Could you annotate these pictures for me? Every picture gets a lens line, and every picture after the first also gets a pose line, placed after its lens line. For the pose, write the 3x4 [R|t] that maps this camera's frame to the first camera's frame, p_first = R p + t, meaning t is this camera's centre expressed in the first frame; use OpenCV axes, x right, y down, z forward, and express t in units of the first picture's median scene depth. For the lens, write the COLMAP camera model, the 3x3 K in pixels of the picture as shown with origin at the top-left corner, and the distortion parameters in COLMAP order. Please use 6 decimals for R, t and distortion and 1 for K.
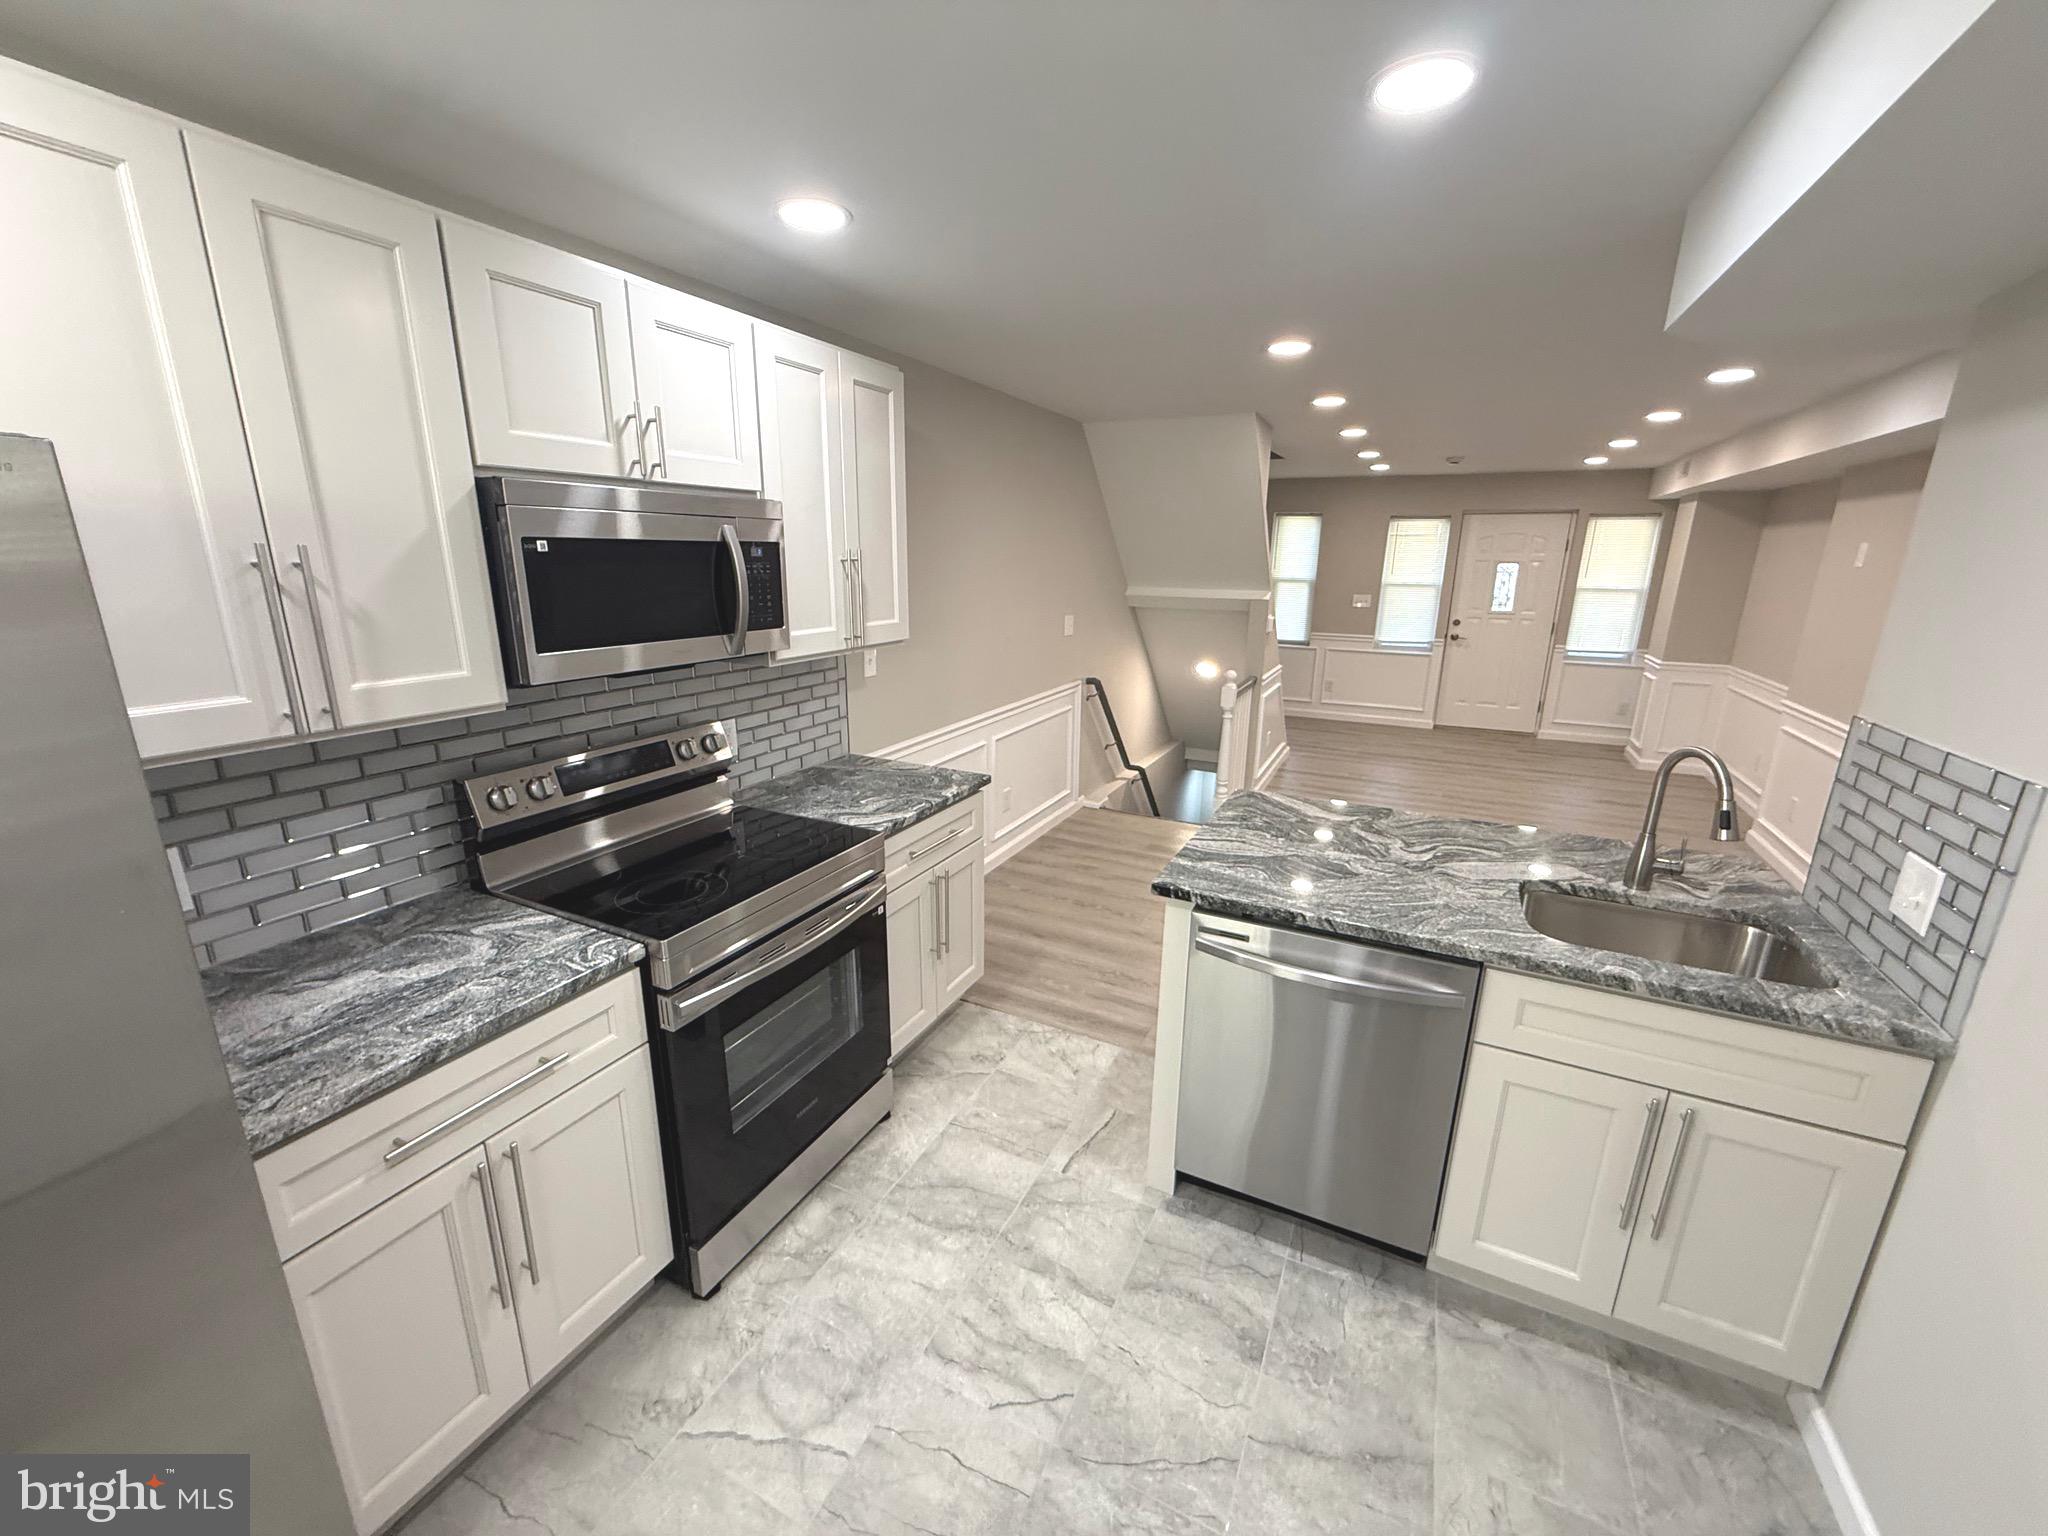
lens RADIAL K [[817.5, 0, 1016.4], [0, 817.5, 769.7], [0, 0, 1]] dist [0.002892, 0.000246]
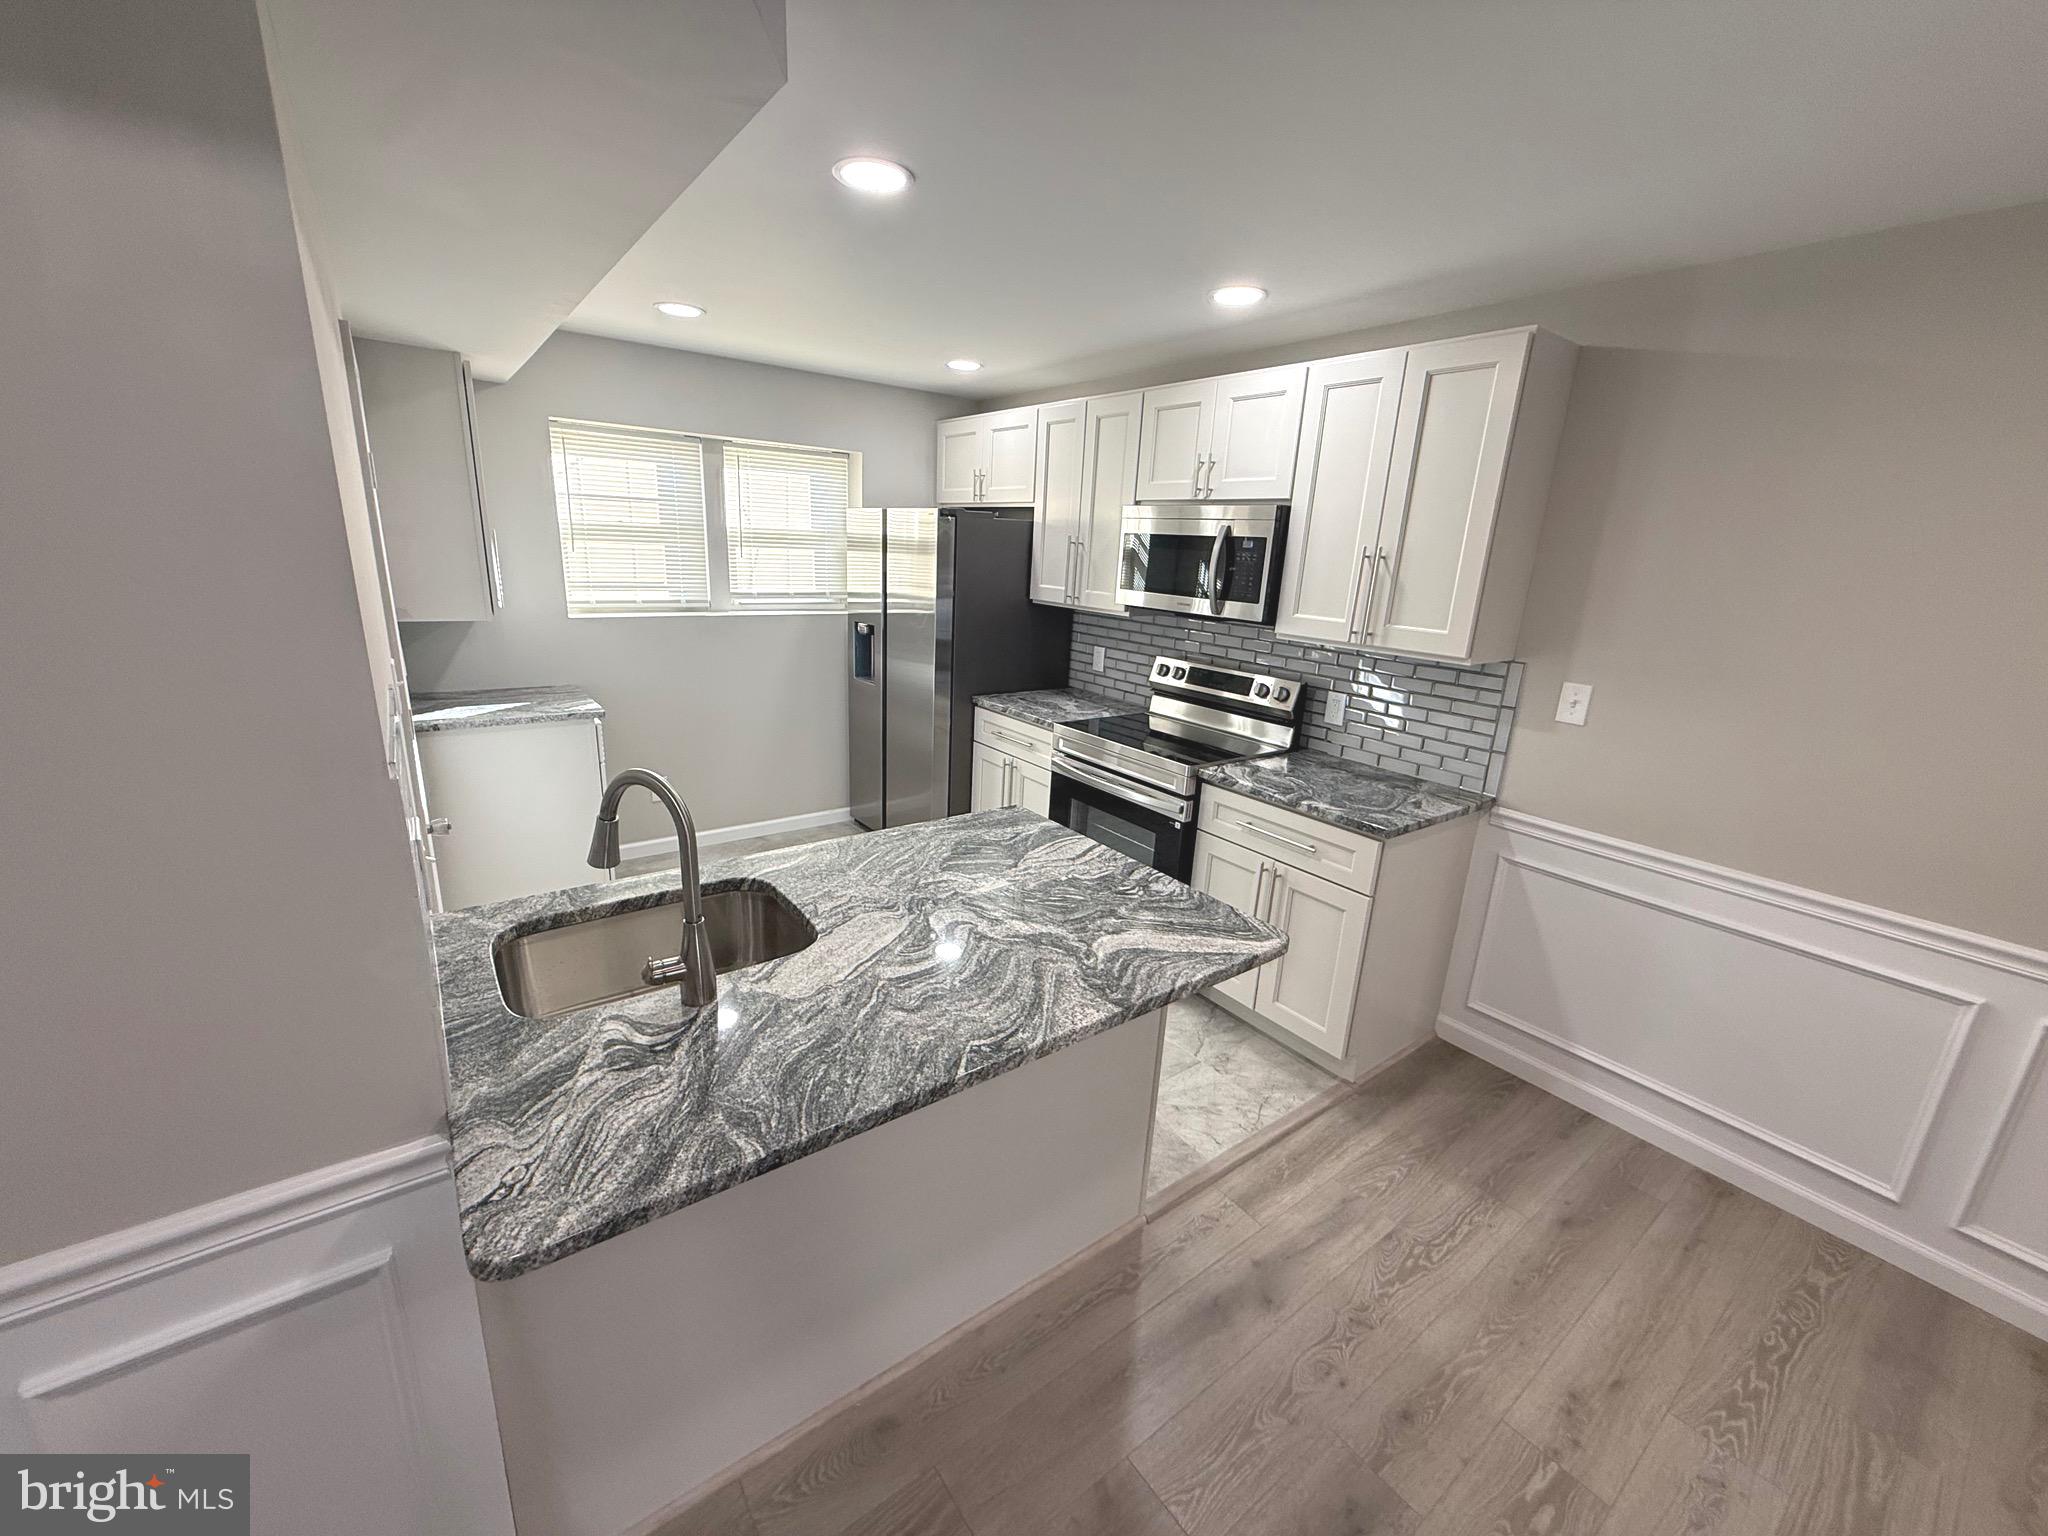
lens RADIAL K [[817.5, 0, 1018.3], [0, 817.5, 771.3], [0, 0, 1]] dist [0.002892, 0.000246]
pose [[-0.452781, 0.209785, -0.866591, 1.040287], [-0.281159, 0.888746, 0.362050, -0.295143], [0.846132, 0.407579, -0.343424, 1.212715]]
